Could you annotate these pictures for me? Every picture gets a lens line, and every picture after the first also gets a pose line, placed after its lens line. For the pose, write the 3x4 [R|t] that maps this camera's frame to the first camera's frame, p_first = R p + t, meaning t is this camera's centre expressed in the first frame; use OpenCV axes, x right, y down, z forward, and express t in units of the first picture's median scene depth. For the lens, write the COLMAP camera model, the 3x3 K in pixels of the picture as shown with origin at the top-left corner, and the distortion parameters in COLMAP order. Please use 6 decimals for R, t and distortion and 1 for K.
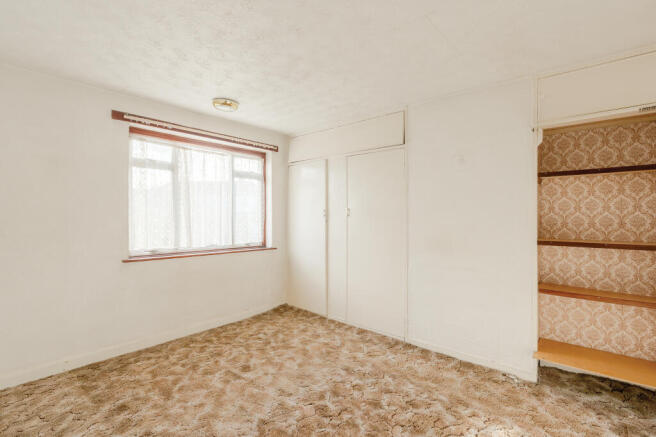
lens RADIAL K [[317.7, 0, 328.0], [0, 317.7, 218.5], [0, 0, 1]] dist [-0.000527, -0.000008]
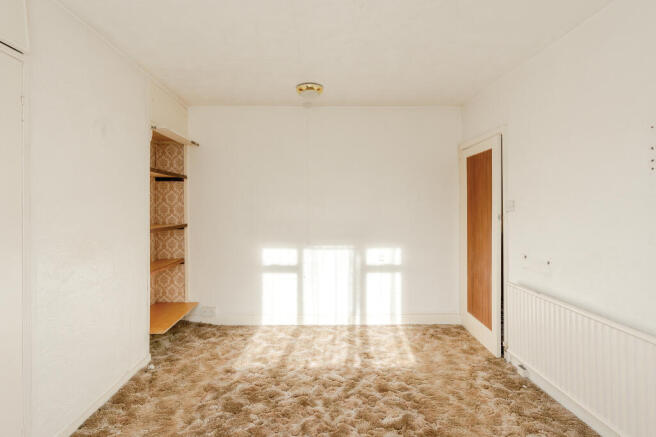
lens RADIAL K [[307.4, 0, 331.0], [0, 307.4, 215.7], [0, 0, 1]] dist [-0.000928, 0.000448]
pose [[-0.721324, -0.017968, 0.692365, -0.539336], [0.002264, 0.999597, 0.028300, -0.001893], [-0.692594, 0.021981, -0.720993, 1.429835]]
